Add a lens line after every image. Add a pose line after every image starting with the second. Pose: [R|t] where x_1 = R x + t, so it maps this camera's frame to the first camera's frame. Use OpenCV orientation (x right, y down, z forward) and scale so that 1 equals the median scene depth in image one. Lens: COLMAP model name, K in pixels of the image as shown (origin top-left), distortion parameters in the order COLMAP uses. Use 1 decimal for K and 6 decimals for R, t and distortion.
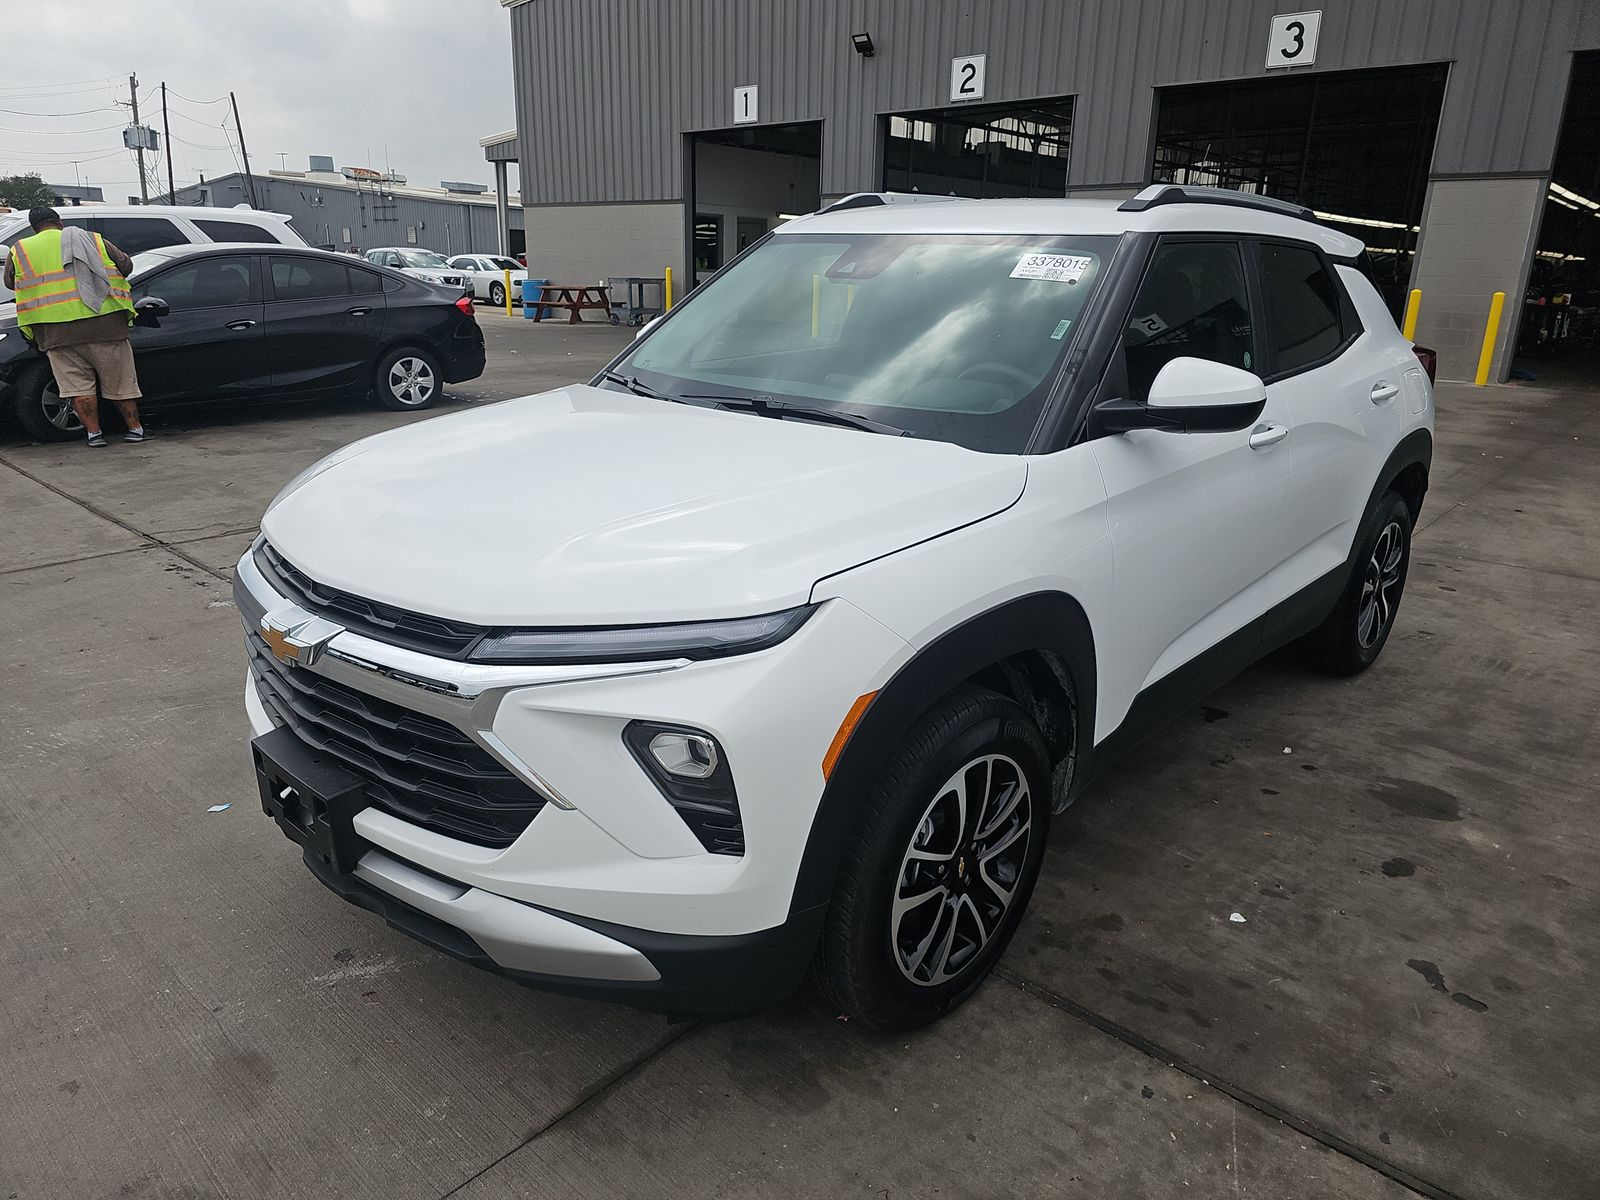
lens RADIAL K [[1066.4, 0, 792.0], [0, 1066.4, 594.9], [0, 0, 1]] dist [0.033162, -0.032598]
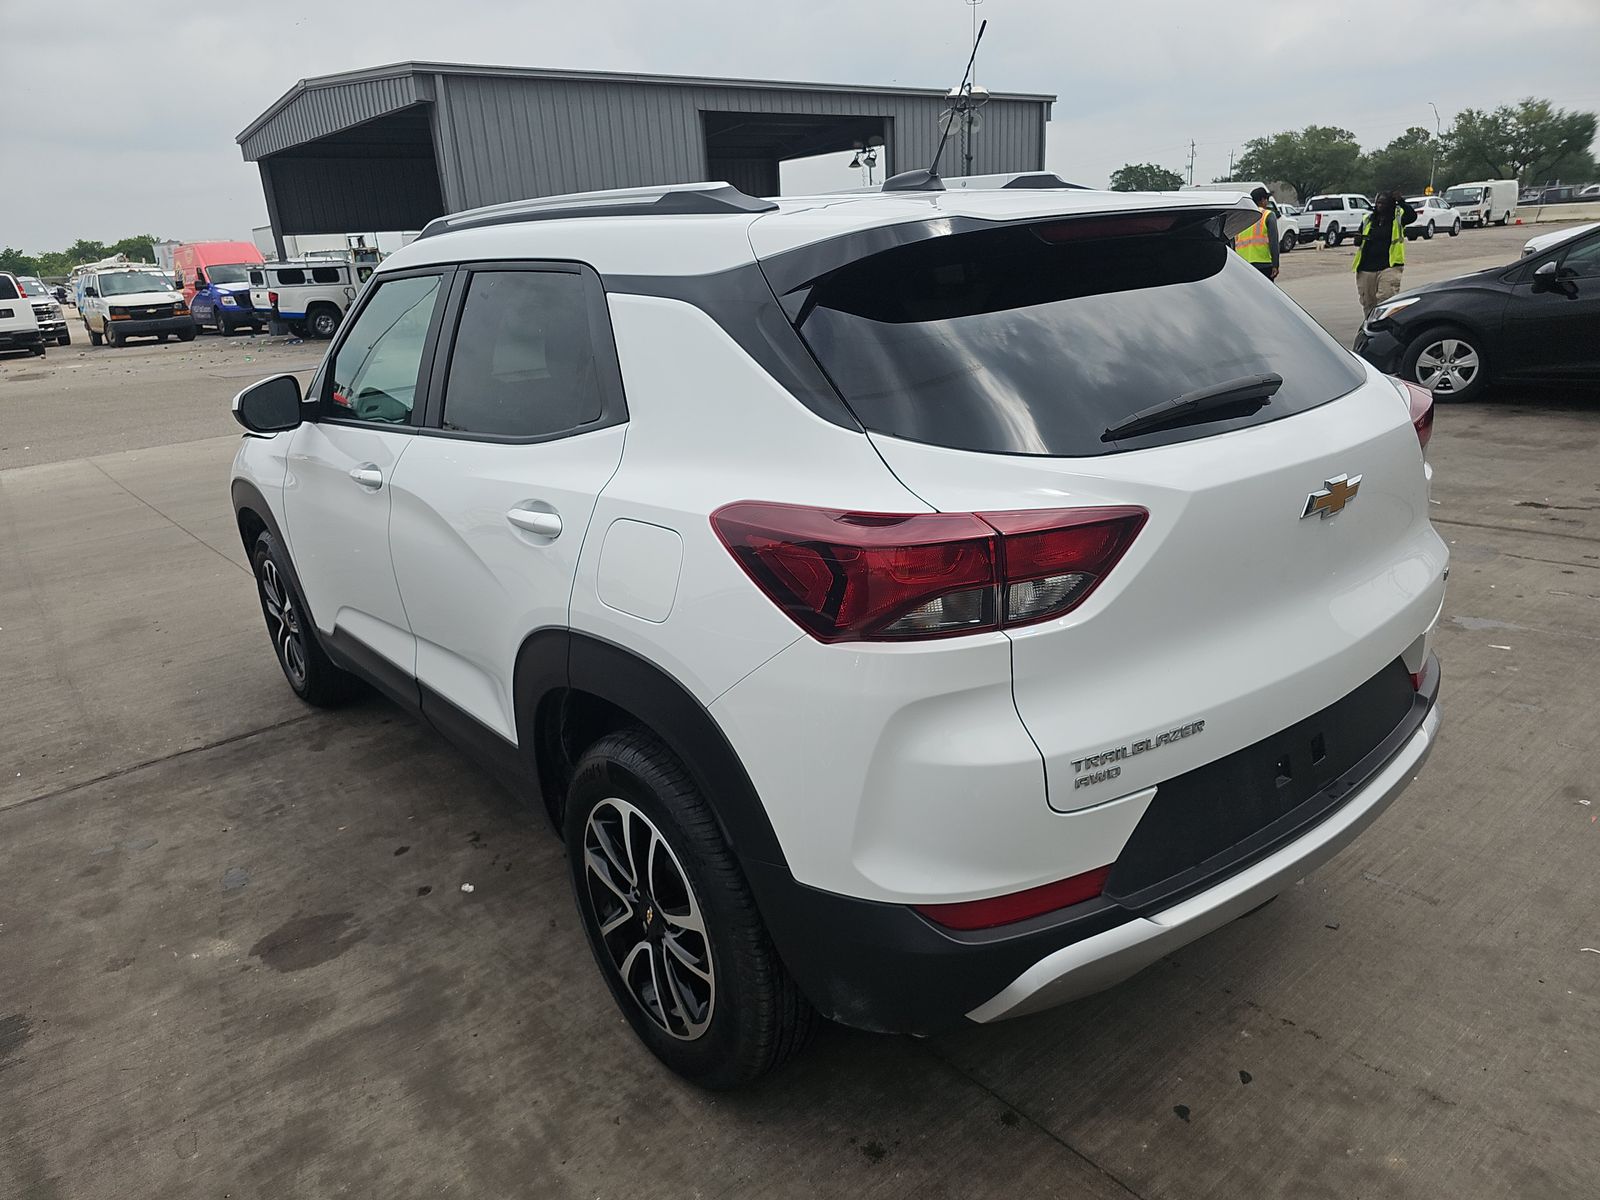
lens RADIAL K [[1066.4, 0, 800.2], [0, 1066.4, 602.5], [0, 0, 1]] dist [0.033162, -0.032598]
pose [[-0.143969, 0.301874, -0.942415, 1.313430], [-0.242107, 0.912650, 0.329325, -0.451632], [0.959509, 0.275578, -0.058307, 1.423665]]
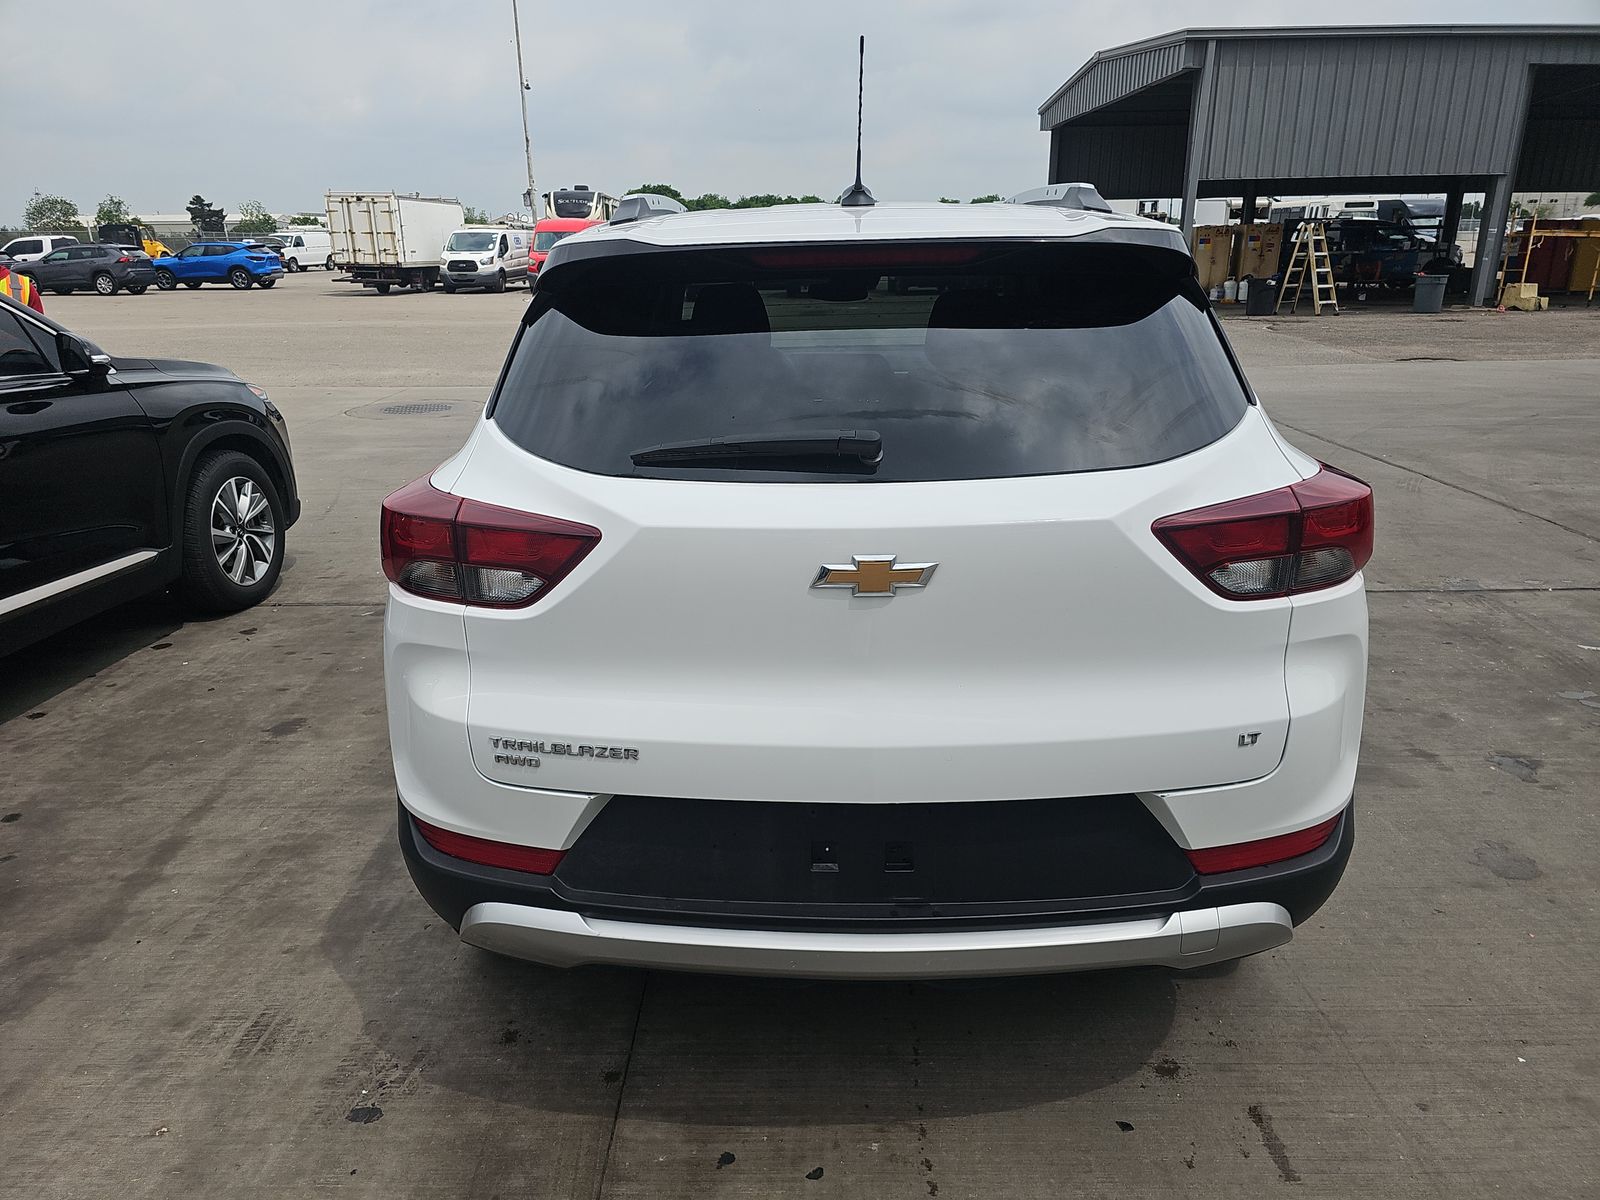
lens RADIAL K [[1066.4, 0, 792.2], [0, 1066.4, 596.8], [0, 0, 1]] dist [0.033162, -0.032598]
pose [[-0.745740, 0.198194, -0.636075, 1.067703], [-0.203359, 0.841450, 0.500607, -0.622594], [0.634442, 0.502675, -0.587198, 1.929816]]
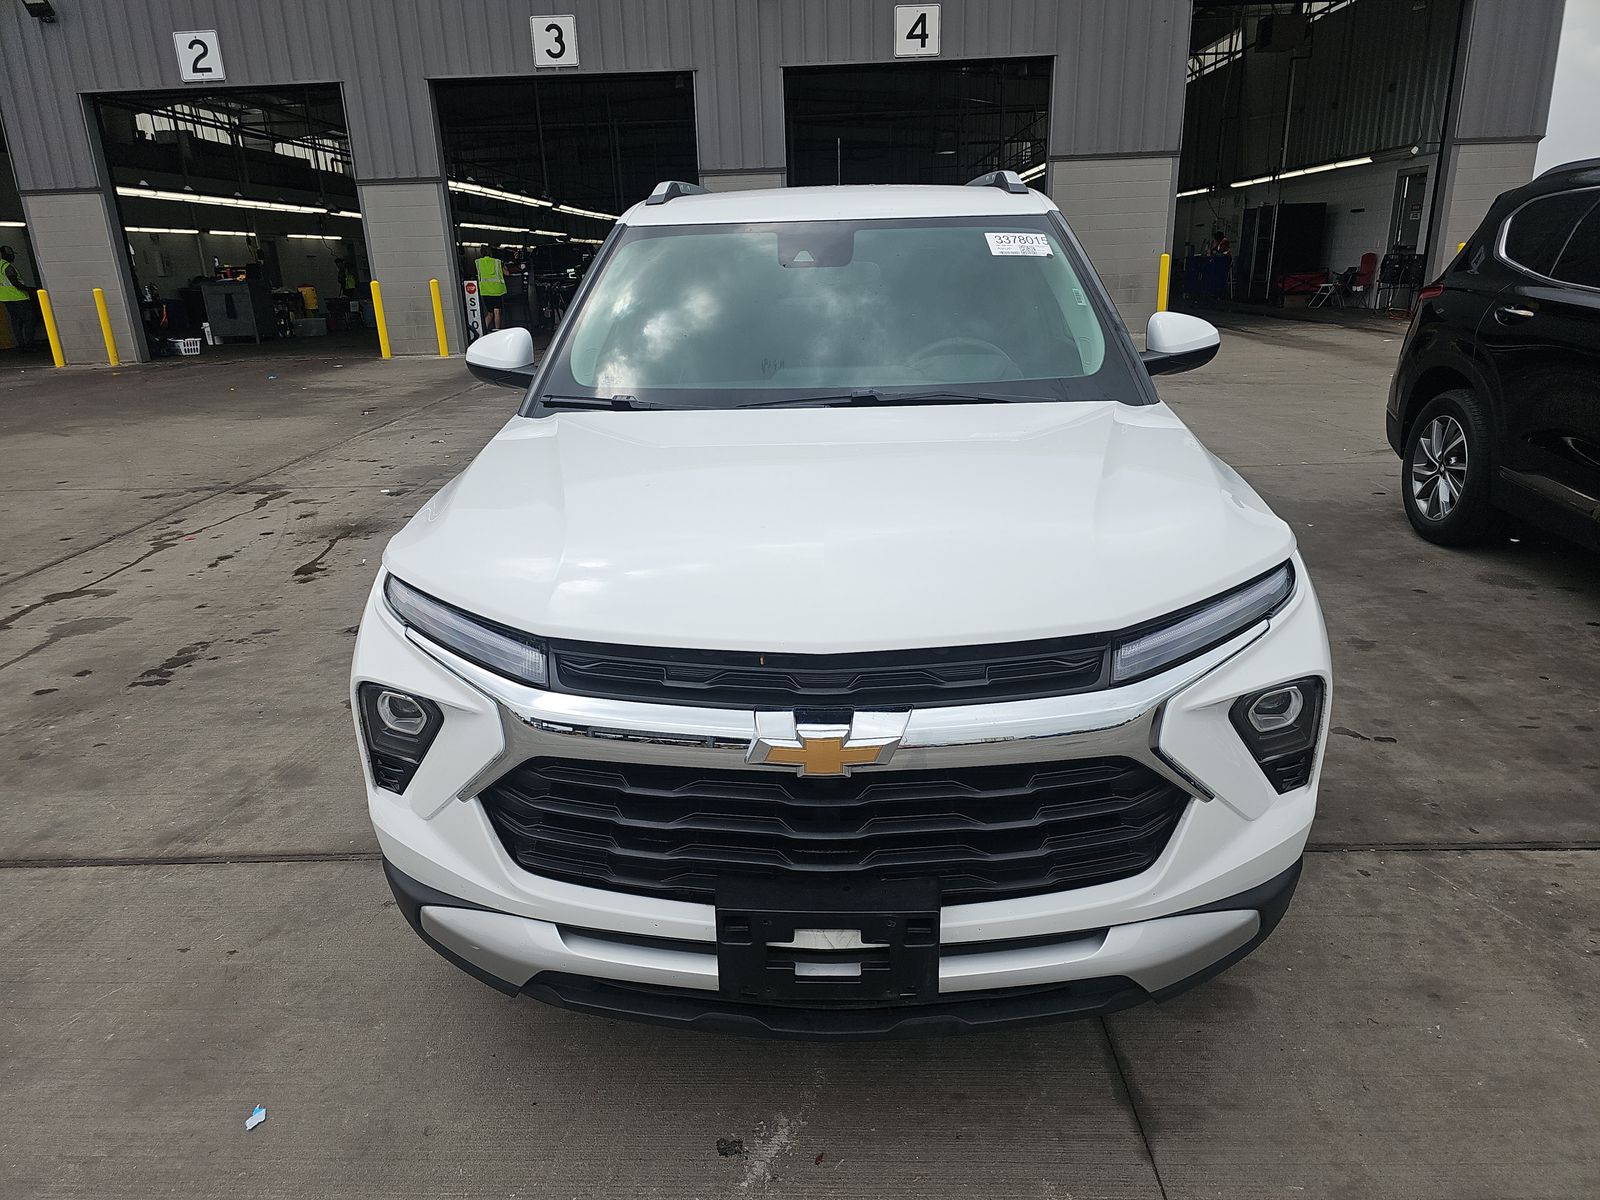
lens RADIAL K [[1066.4, 0, 802.2], [0, 1066.4, 613.8], [0, 0, 1]] dist [0.033162, -0.032598]
pose [[0.755186, -0.249297, 0.606255, -0.605001], [0.238403, 0.965978, 0.100250, -0.088497], [-0.610621, 0.068825, 0.788927, 0.252949]]
